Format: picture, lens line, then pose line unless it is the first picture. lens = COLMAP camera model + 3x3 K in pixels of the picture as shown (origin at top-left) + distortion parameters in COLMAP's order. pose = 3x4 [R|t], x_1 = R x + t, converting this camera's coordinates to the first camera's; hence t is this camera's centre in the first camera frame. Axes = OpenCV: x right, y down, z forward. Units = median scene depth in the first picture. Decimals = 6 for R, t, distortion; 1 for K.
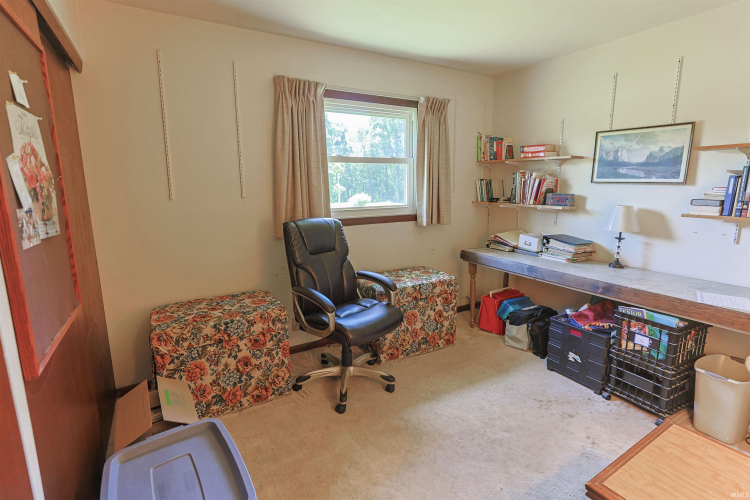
lens RADIAL K [[360.6, 0, 376.1], [0, 360.6, 246.0], [0, 0, 1]] dist [-0.001341, 0.000697]
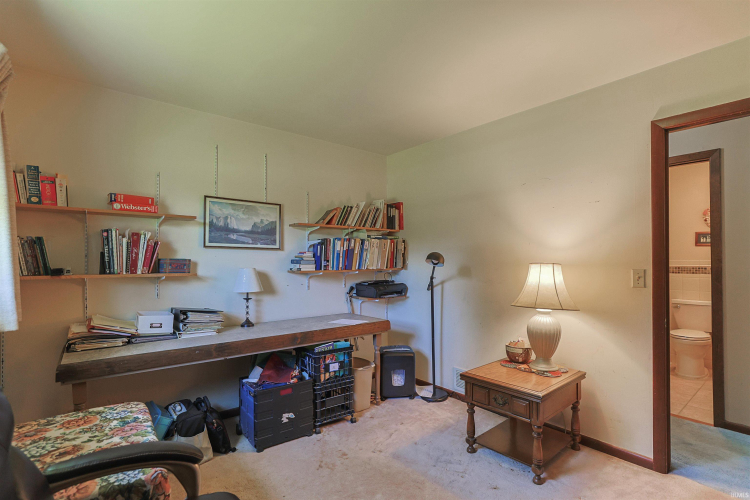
lens RADIAL K [[366.1, 0, 373.2], [0, 366.1, 262.5], [0, 0, 1]] dist [-0.000207, 0.000403]
pose [[-0.142803, 0.004473, 0.989741, -0.458250], [0.176178, 0.984135, 0.020972, -0.085275], [-0.973945, 0.177365, -0.141326, 0.782730]]
